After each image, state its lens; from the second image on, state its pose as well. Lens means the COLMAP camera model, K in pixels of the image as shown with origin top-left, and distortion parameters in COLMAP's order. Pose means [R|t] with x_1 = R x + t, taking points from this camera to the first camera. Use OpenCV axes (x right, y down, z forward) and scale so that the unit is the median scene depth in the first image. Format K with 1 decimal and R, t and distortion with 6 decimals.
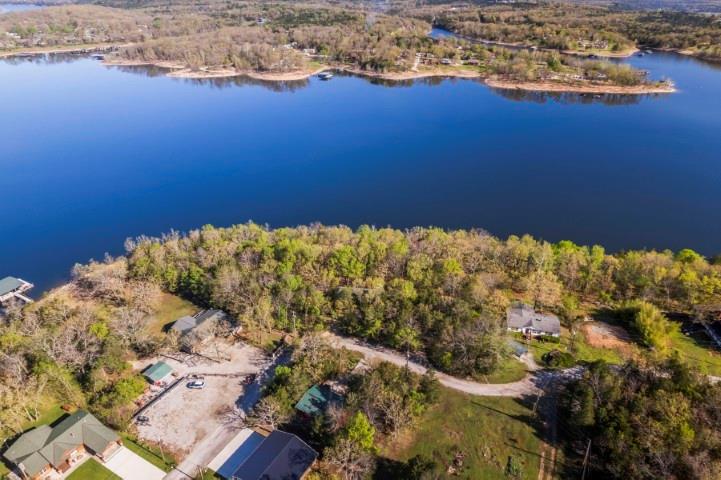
lens RADIAL K [[463.0, 0, 364.2], [0, 463.0, 240.6], [0, 0, 1]] dist [-0.047224, 0.012886]
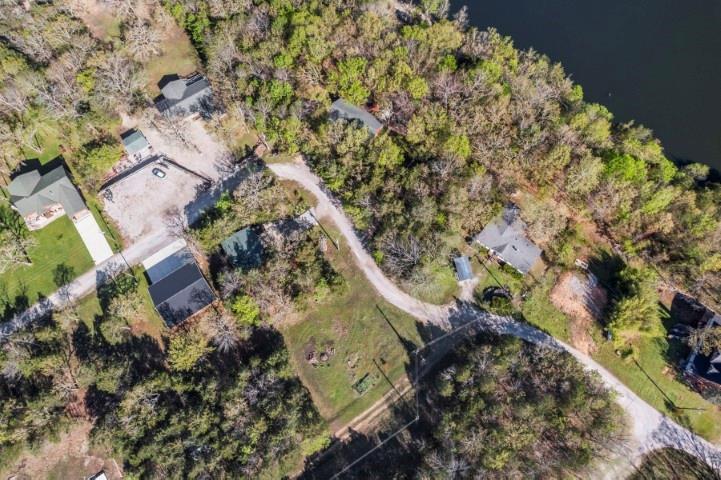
lens RADIAL K [[463.0, 0, 363.6], [0, 463.0, 234.1], [0, 0, 1]] dist [-0.047224, 0.012886]
pose [[0.898115, 0.420546, -0.128572, 0.260260], [-0.211081, 0.668739, 0.712905, -0.458986], [0.385790, -0.613131, 0.689374, 0.362542]]
